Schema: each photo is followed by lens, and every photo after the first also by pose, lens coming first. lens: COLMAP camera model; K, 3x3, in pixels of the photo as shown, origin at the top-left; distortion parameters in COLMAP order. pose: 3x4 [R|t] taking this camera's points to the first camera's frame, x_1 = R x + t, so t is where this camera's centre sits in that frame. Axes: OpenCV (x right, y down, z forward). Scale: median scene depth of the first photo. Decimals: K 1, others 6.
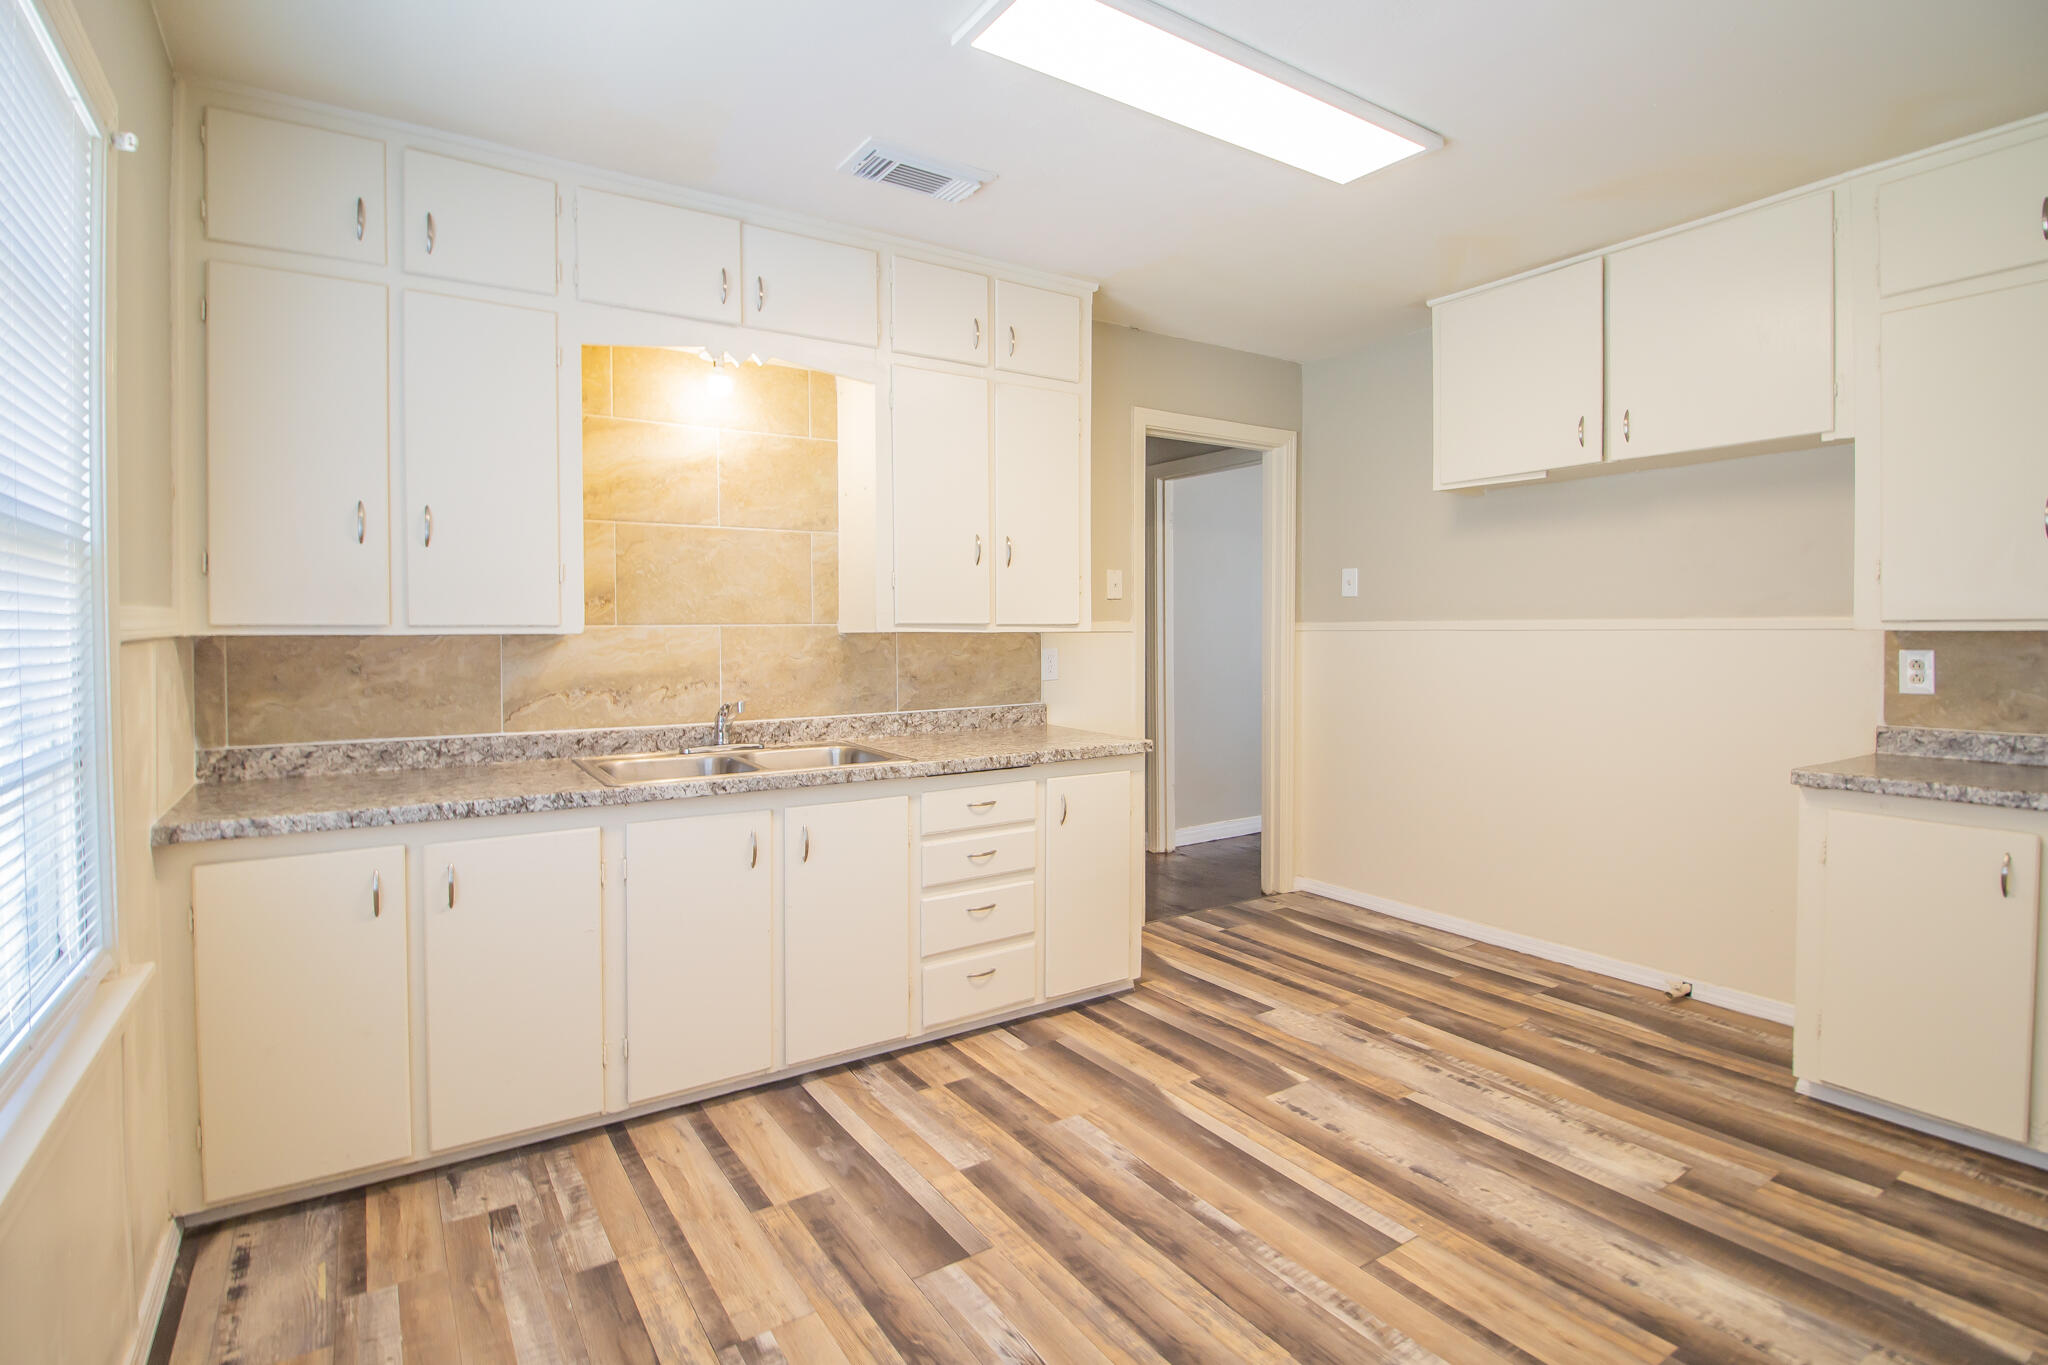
lens RADIAL K [[986.3, 0, 1028.4], [0, 986.3, 649.1], [0, 0, 1]] dist [-0.000842, -0.012464]
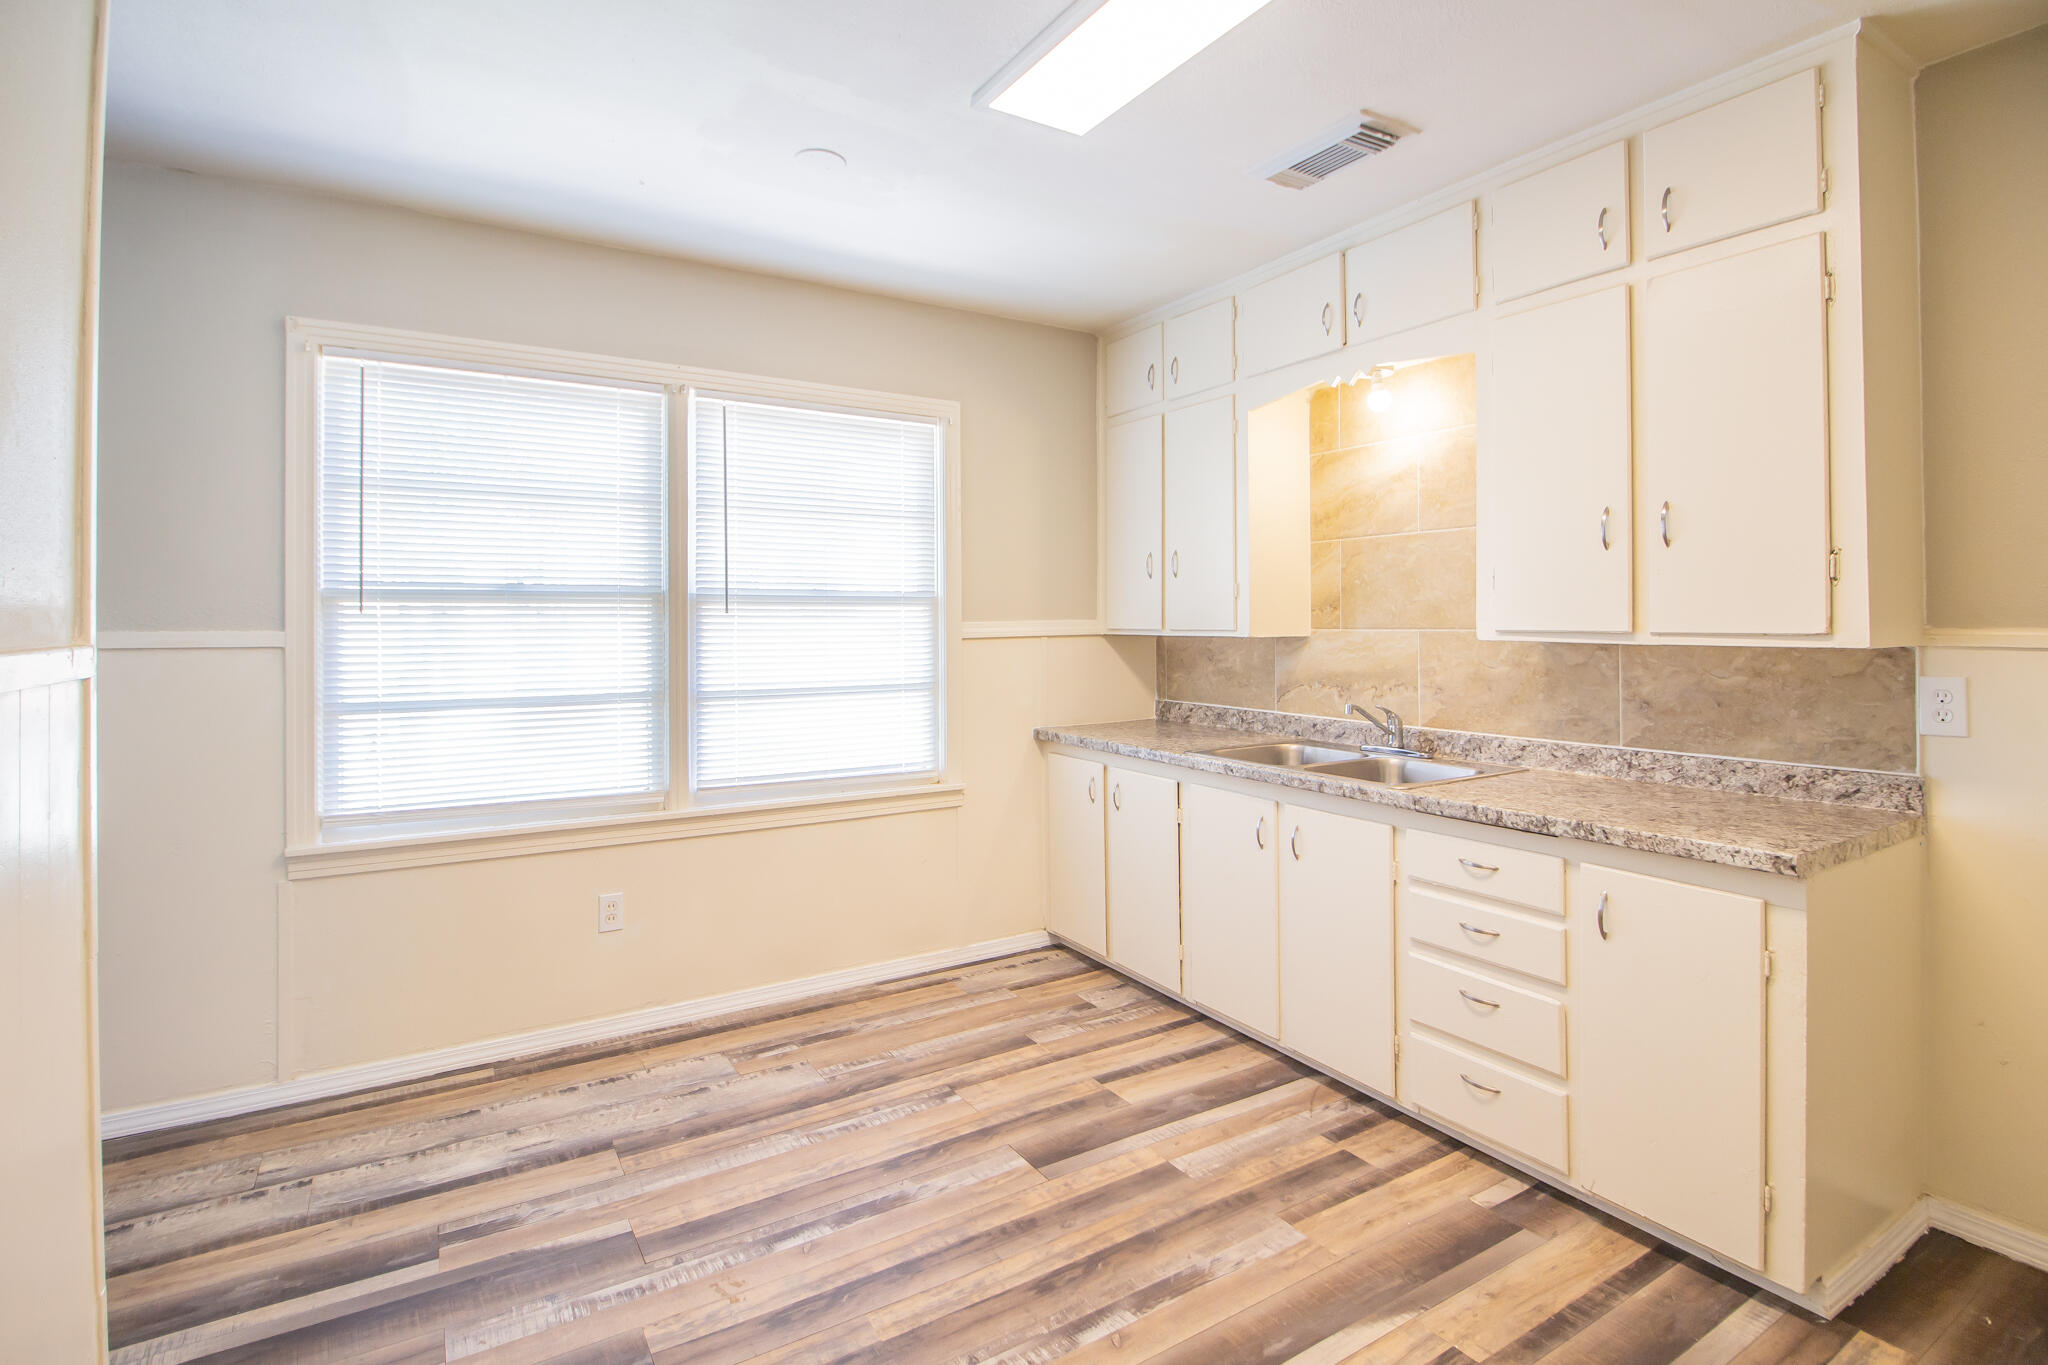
lens RADIAL K [[995.5, 0, 1020.7], [0, 995.5, 610.2], [0, 0, 1]] dist [0.002358, -0.011660]
pose [[-0.035202, -0.005230, -0.999367, 0.788857], [-0.015315, 0.999872, -0.004693, -0.036772], [0.999263, 0.015140, -0.035278, 0.695876]]
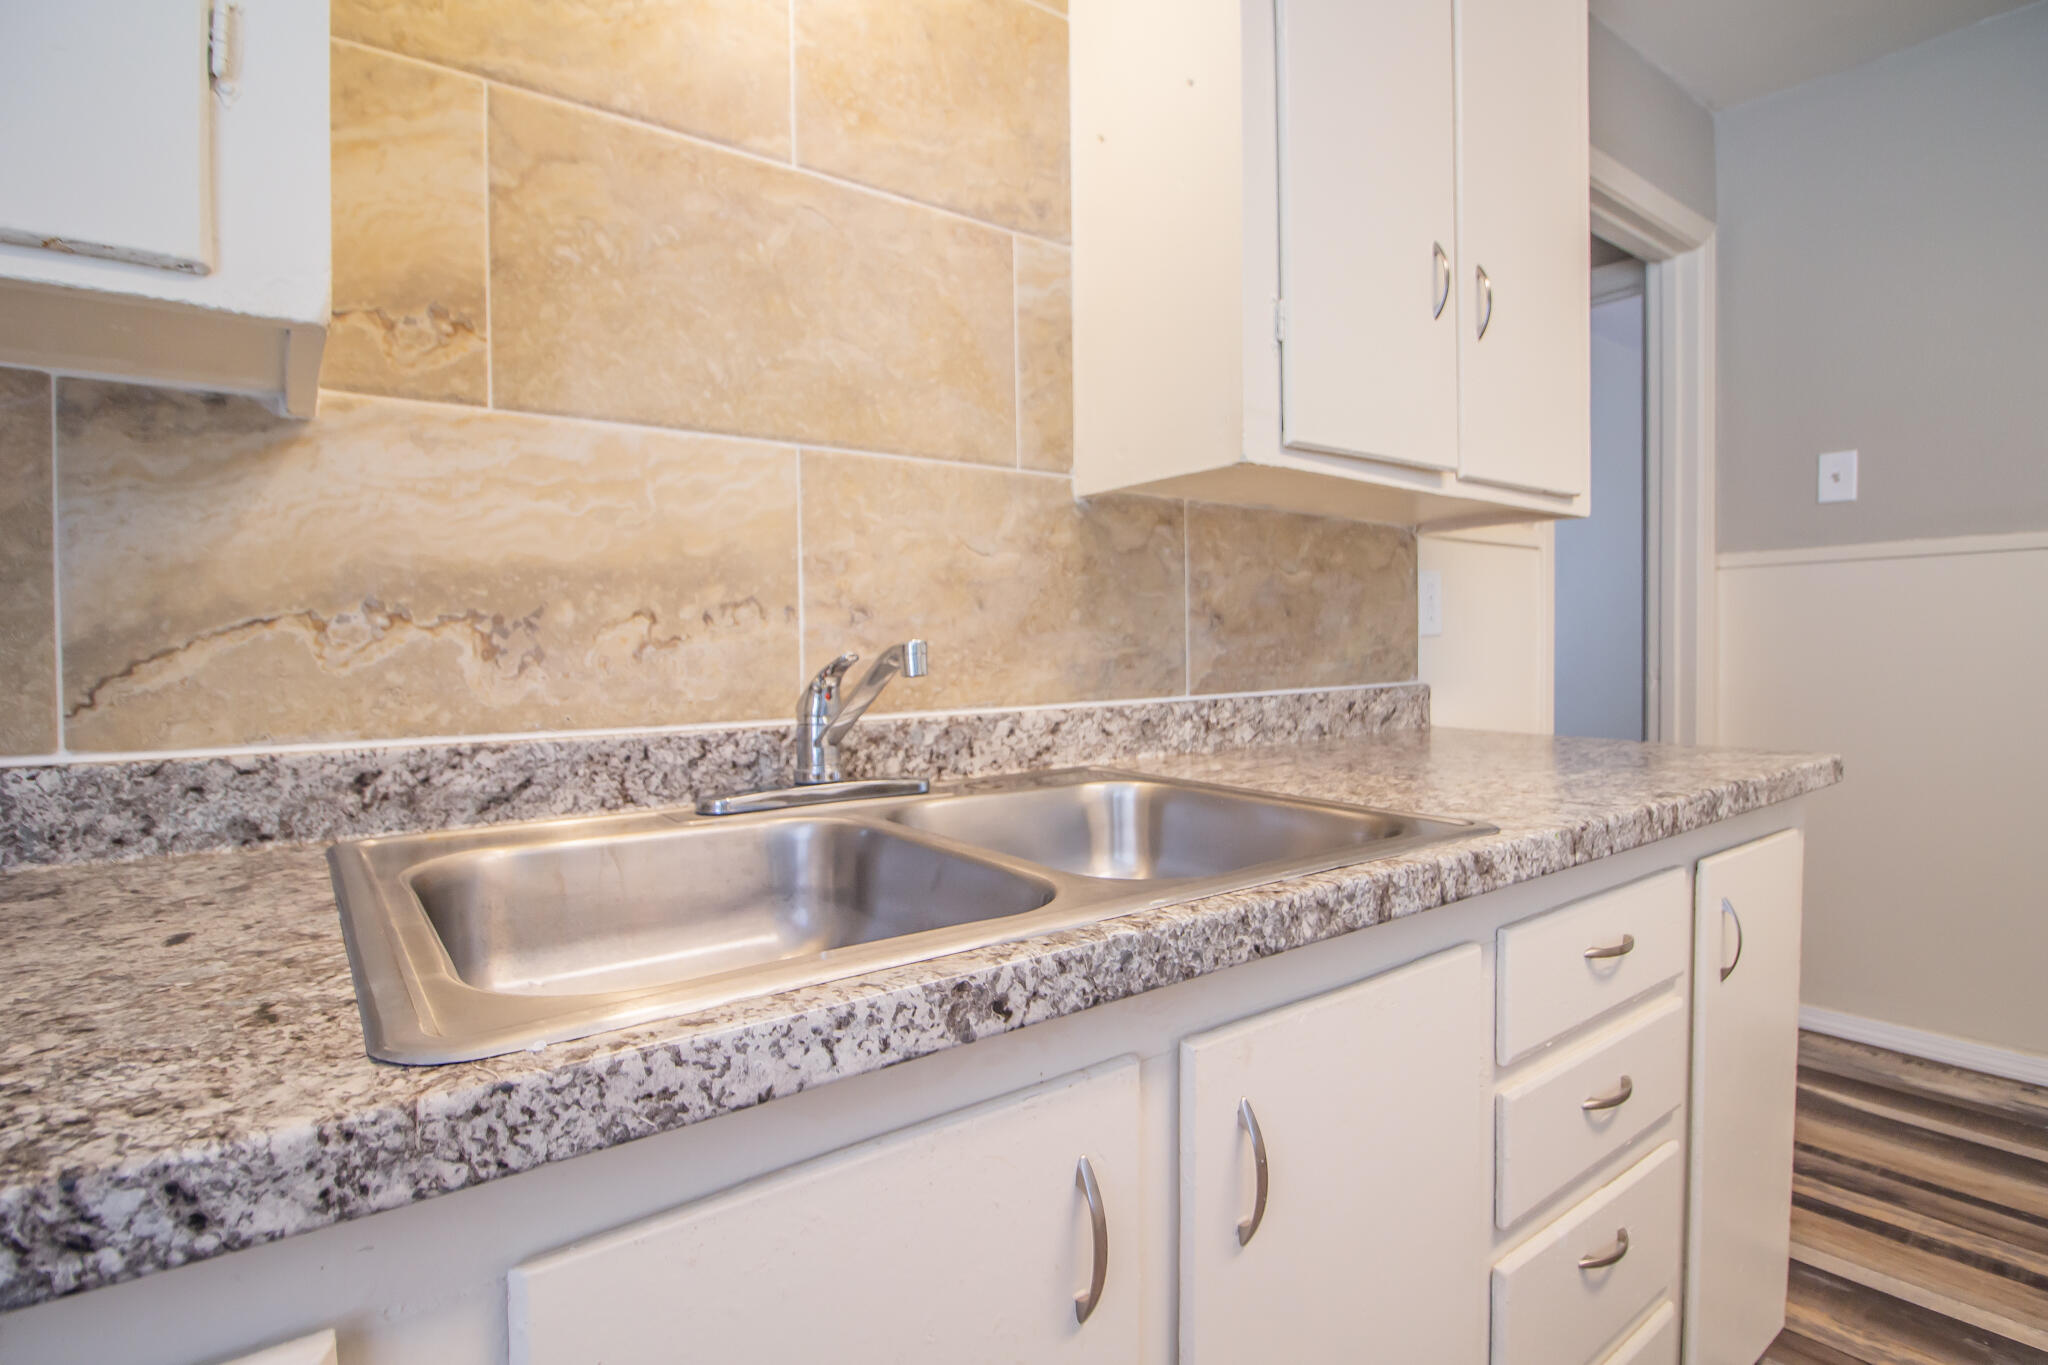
lens RADIAL K [[1007.9, 0, 1025.8], [0, 1007.9, 668.2], [0, 0, 1]] dist [-0.000630, -0.013420]
pose [[0.998338, -0.009046, 0.056909, -0.278553], [0.009179, 0.999956, -0.002083, 0.063313], [-0.056888, 0.002602, 0.998377, 0.699594]]
